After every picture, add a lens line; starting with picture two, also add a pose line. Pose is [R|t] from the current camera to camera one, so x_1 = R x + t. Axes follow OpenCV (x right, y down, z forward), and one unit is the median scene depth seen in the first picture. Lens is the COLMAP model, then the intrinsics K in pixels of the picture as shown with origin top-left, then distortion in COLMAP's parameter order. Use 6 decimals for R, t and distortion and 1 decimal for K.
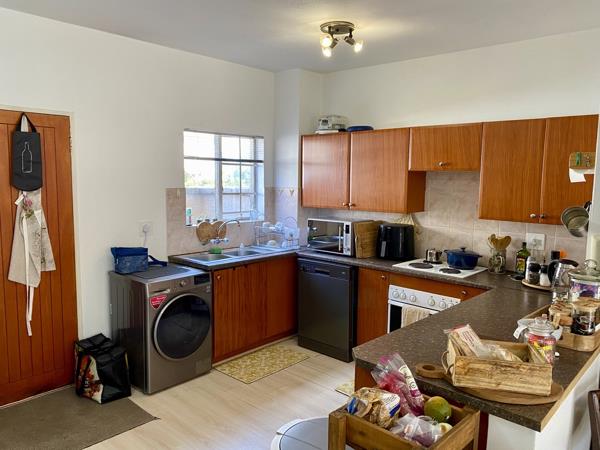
lens RADIAL K [[454.7, 0, 300.0], [0, 454.7, 225.0], [0, 0, 1]] dist [-0.012573, -0.003428]
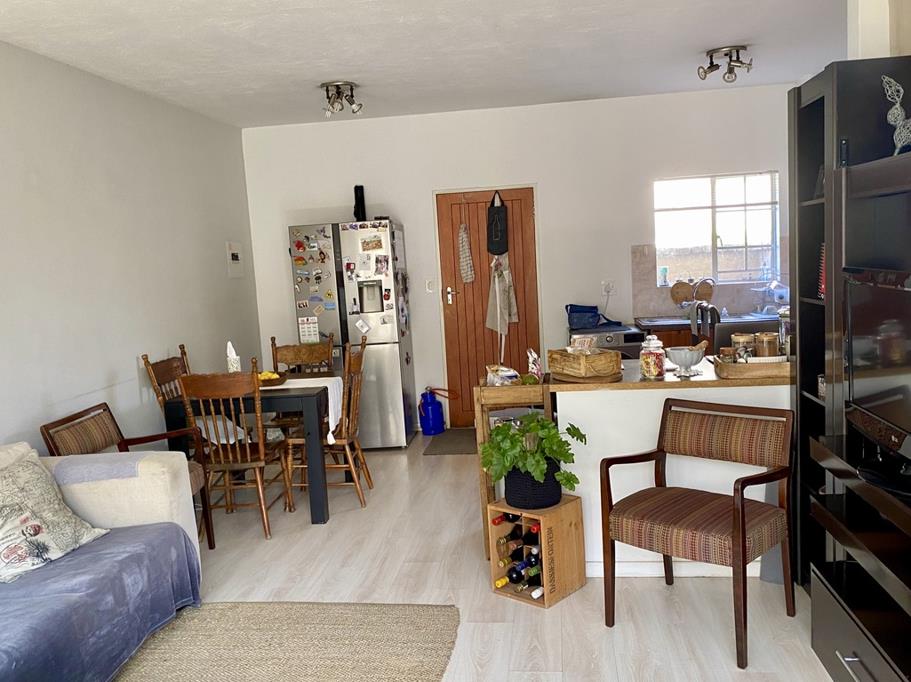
lens RADIAL K [[811.4, 0, 455.5], [0, 811.4, 353.1], [0, 0, 1]] dist [0.104938, -0.001953]
pose [[0.575249, 0.049368, -0.816487, 0.898696], [-0.021884, 0.998749, 0.044970, 0.073782], [0.817685, -0.008001, 0.575610, -0.287727]]
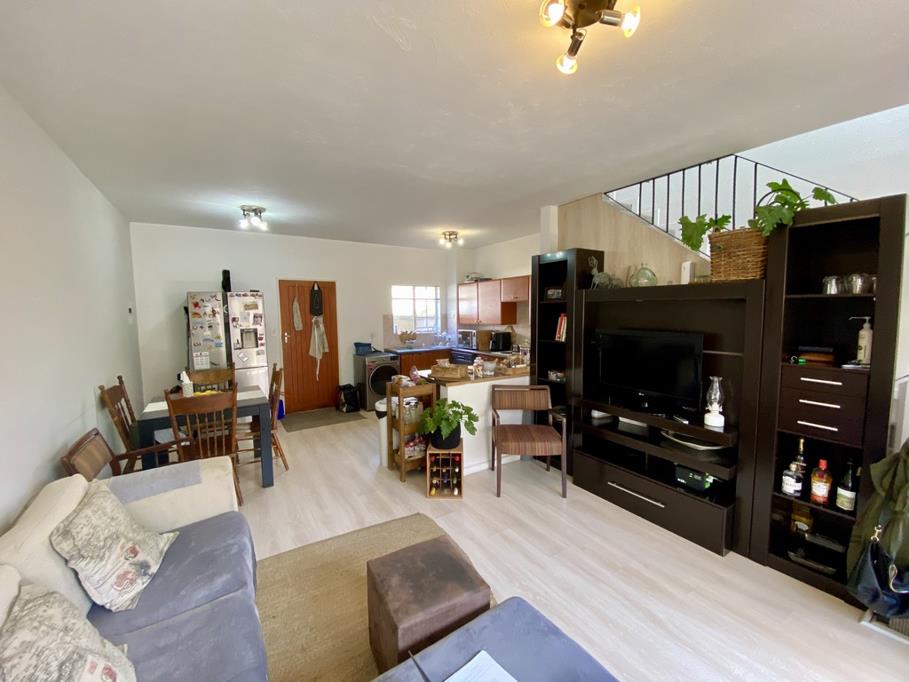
lens RADIAL K [[364.0, 0, 454.5], [0, 364.0, 341.0], [0, 0, 1]] dist [-0.000108, -0.000030]
pose [[0.966556, -0.004510, -0.256415, 0.417542], [-0.001962, 0.999686, -0.024977, 0.073994], [0.256447, 0.024645, 0.966244, -0.458180]]
